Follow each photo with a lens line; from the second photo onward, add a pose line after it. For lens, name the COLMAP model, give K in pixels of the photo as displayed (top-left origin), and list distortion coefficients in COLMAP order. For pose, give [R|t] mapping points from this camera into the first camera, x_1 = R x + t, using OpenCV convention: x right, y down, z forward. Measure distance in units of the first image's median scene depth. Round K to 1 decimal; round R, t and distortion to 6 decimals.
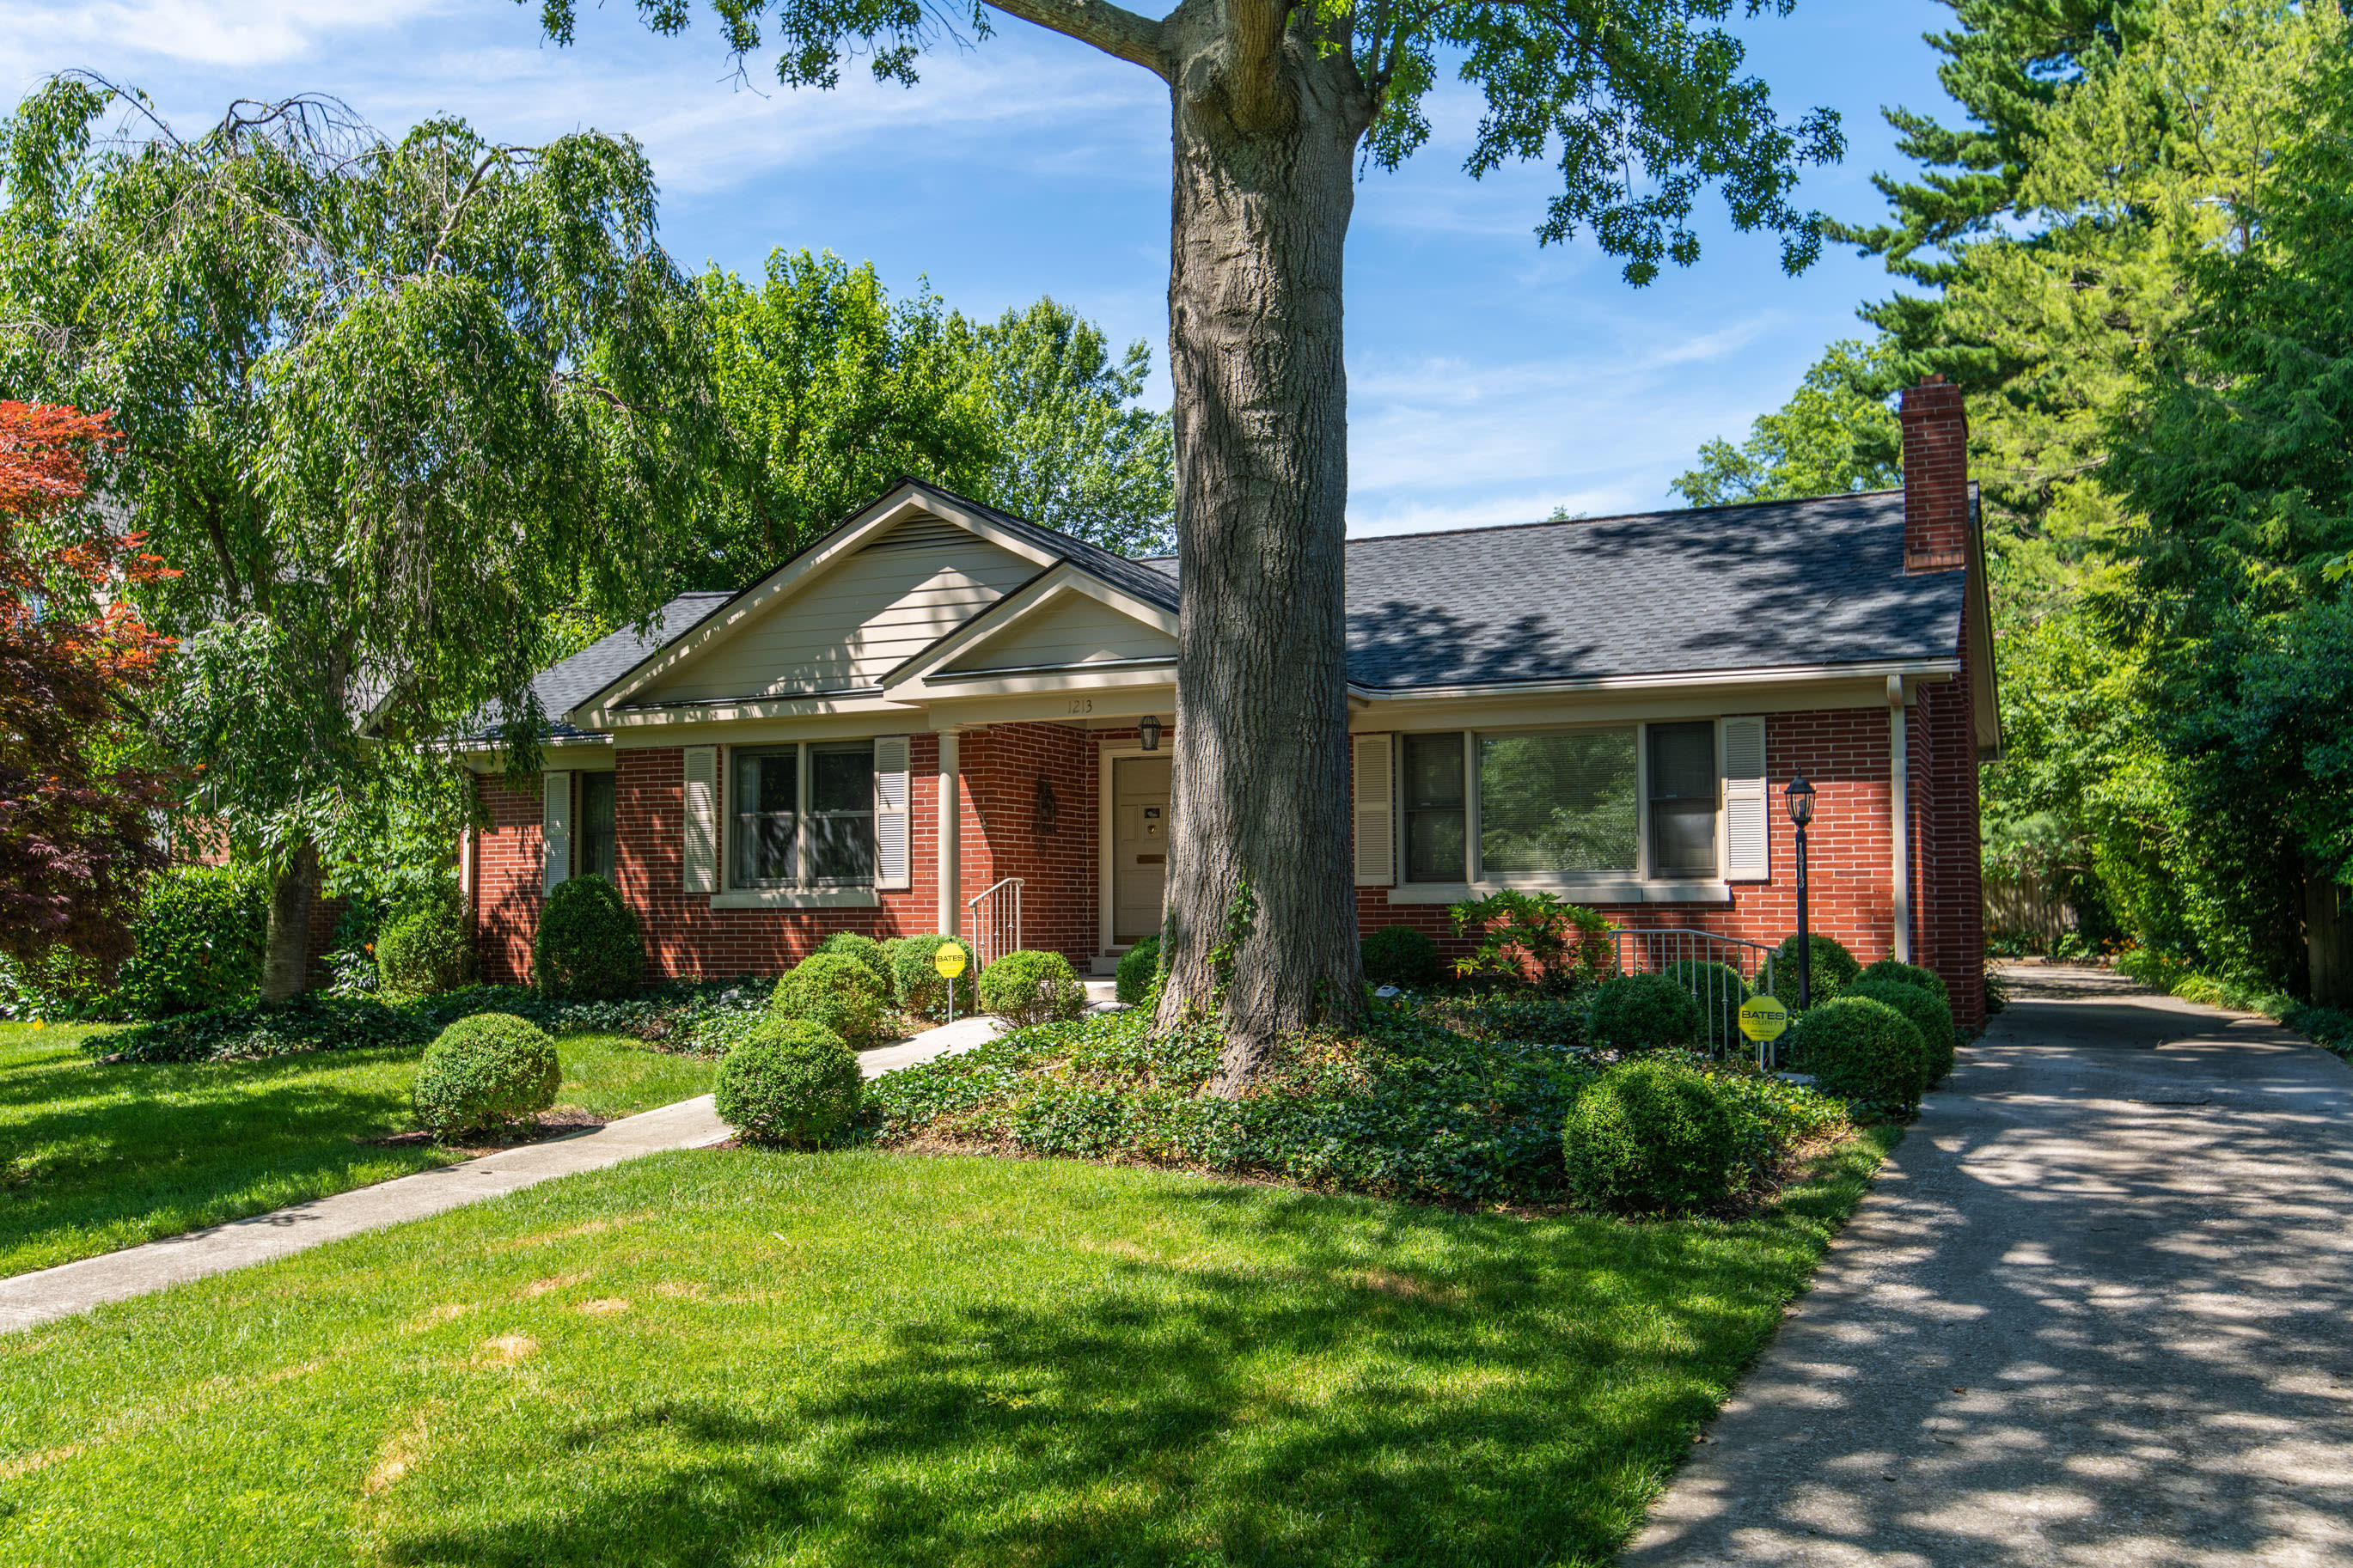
lens RADIAL K [[2022.8, 0, 1175.1], [0, 2022.8, 785.9], [0, 0, 1]] dist [0.020473, 0.013986]
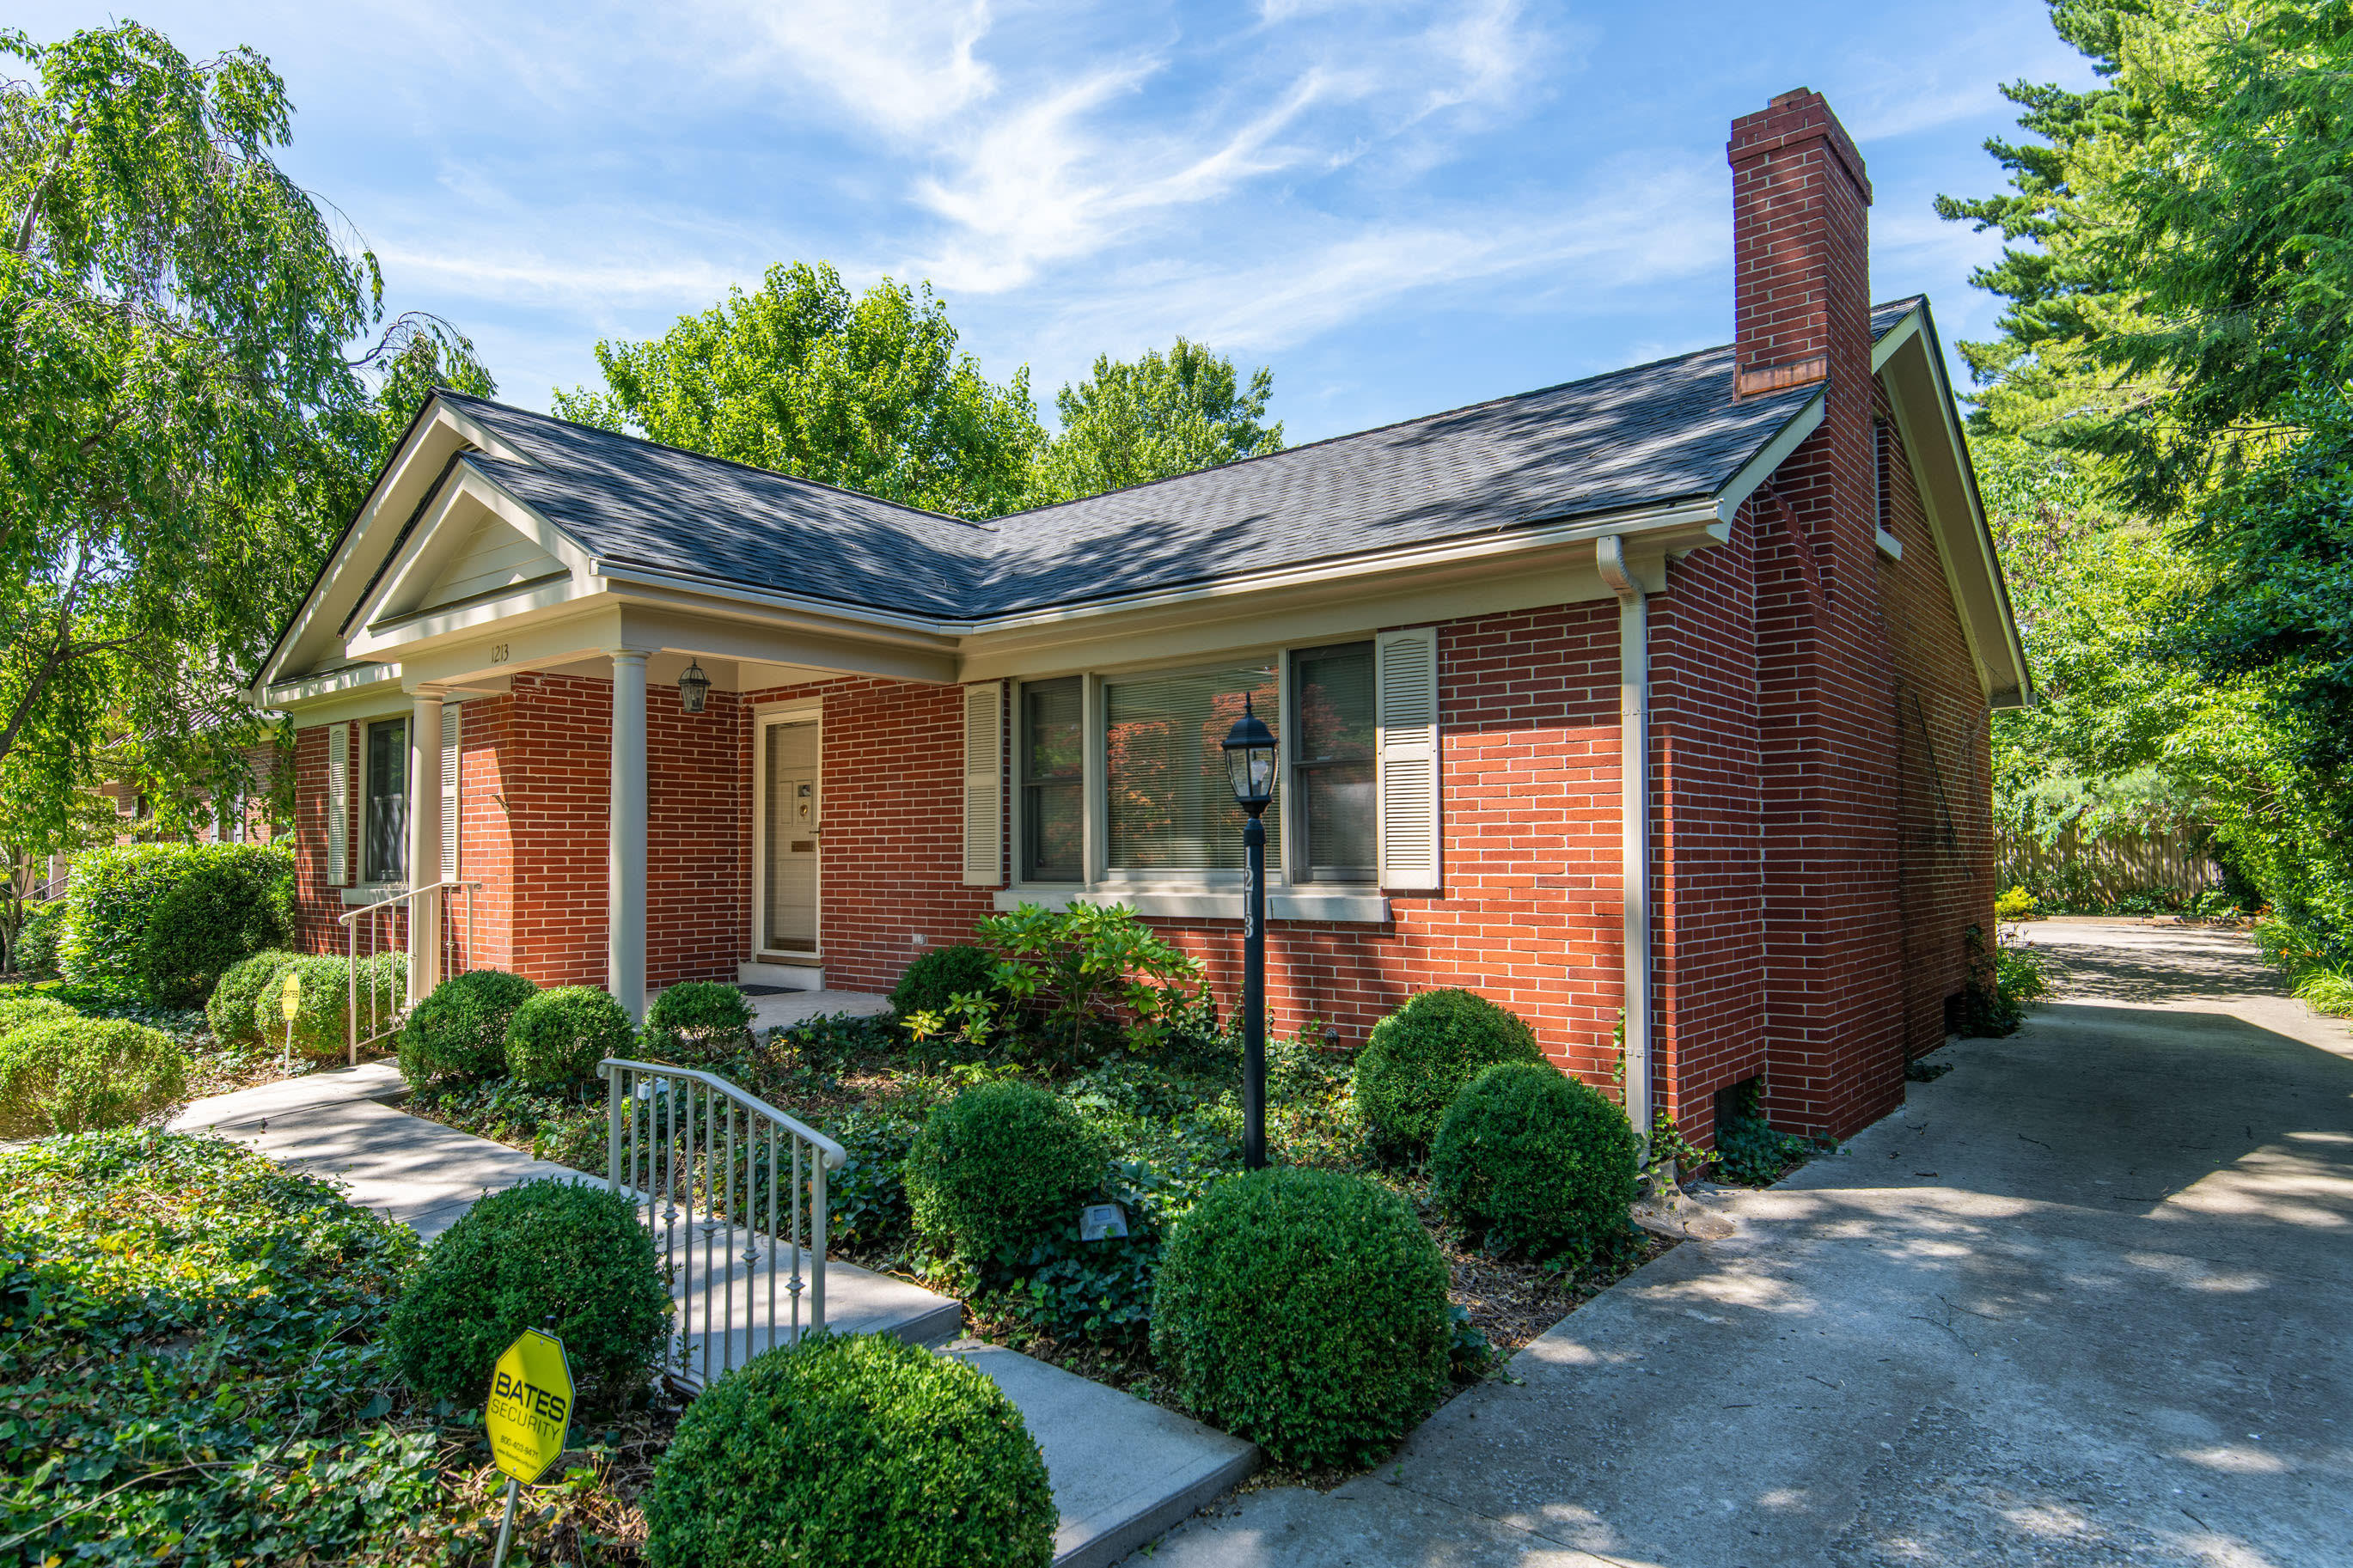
lens RADIAL K [[1367.8, 0, 1177.4], [0, 1367.8, 789.3], [0, 0, 1]] dist [0.008898, 0.000740]
pose [[0.965976, -0.012999, -0.258303, 0.215516], [0.018292, 0.999669, 0.018097, 0.004300], [0.257982, -0.022206, 0.965894, 0.383759]]
